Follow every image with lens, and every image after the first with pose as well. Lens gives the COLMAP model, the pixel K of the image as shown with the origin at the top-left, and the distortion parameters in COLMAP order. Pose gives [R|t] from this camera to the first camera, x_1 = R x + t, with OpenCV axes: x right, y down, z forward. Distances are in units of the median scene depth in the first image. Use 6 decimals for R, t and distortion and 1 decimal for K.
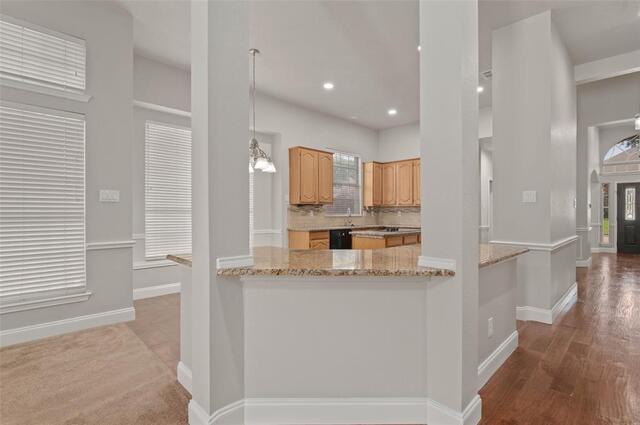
lens RADIAL K [[312.5, 0, 322.5], [0, 312.5, 213.6], [0, 0, 1]] dist [-0.002302, -0.000140]
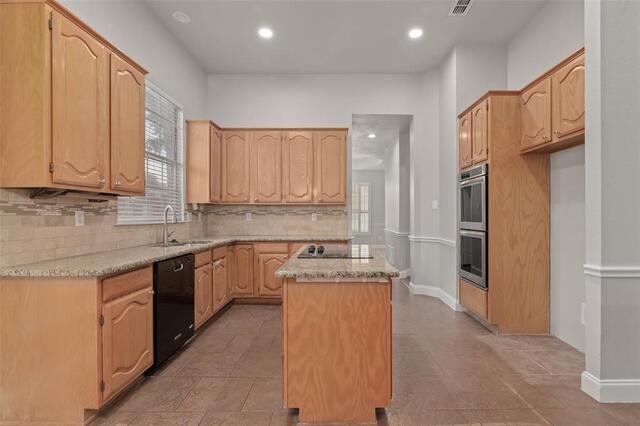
lens RADIAL K [[315.2, 0, 339.3], [0, 315.2, 215.8], [0, 0, 1]] dist [-0.001283, -0.000070]
pose [[0.699311, -0.003378, 0.714810, -0.087375], [0.004389, 0.999990, 0.000432, -0.001885], [-0.714804, 0.002835, 0.699319, 0.549286]]
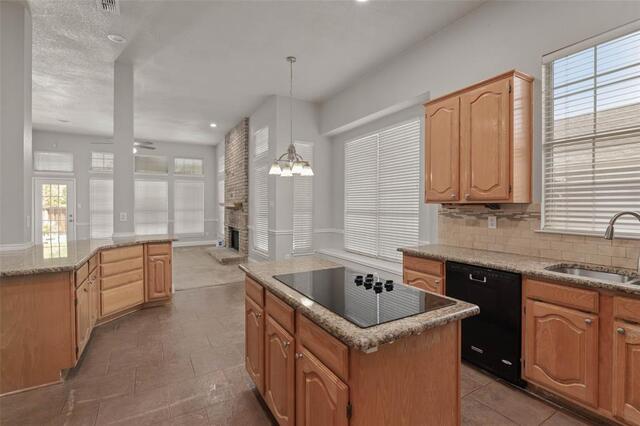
lens RADIAL K [[307.4, 0, 335.0], [0, 307.4, 205.8], [0, 0, 1]] dist [0.000178, 0.000075]
pose [[-0.239615, 0.000251, -0.970868, 0.484514], [-0.000500, 1.000000, 0.000382, -0.025413], [0.970868, 0.000577, -0.239615, 0.913310]]
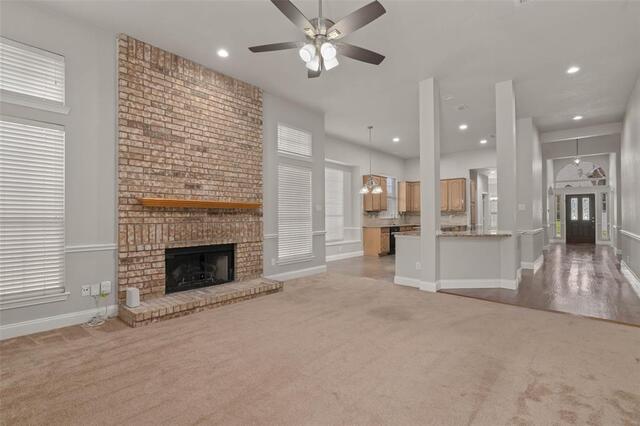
lens RADIAL K [[293.9, 0, 312.4], [0, 293.9, 216.1], [0, 0, 1]] dist [-0.001052, -0.000018]
pose [[0.999092, -0.006790, 0.042055, -0.408431], [0.006984, 0.999966, -0.004458, 0.000871], [-0.042024, 0.004748, 0.999105, -0.443489]]
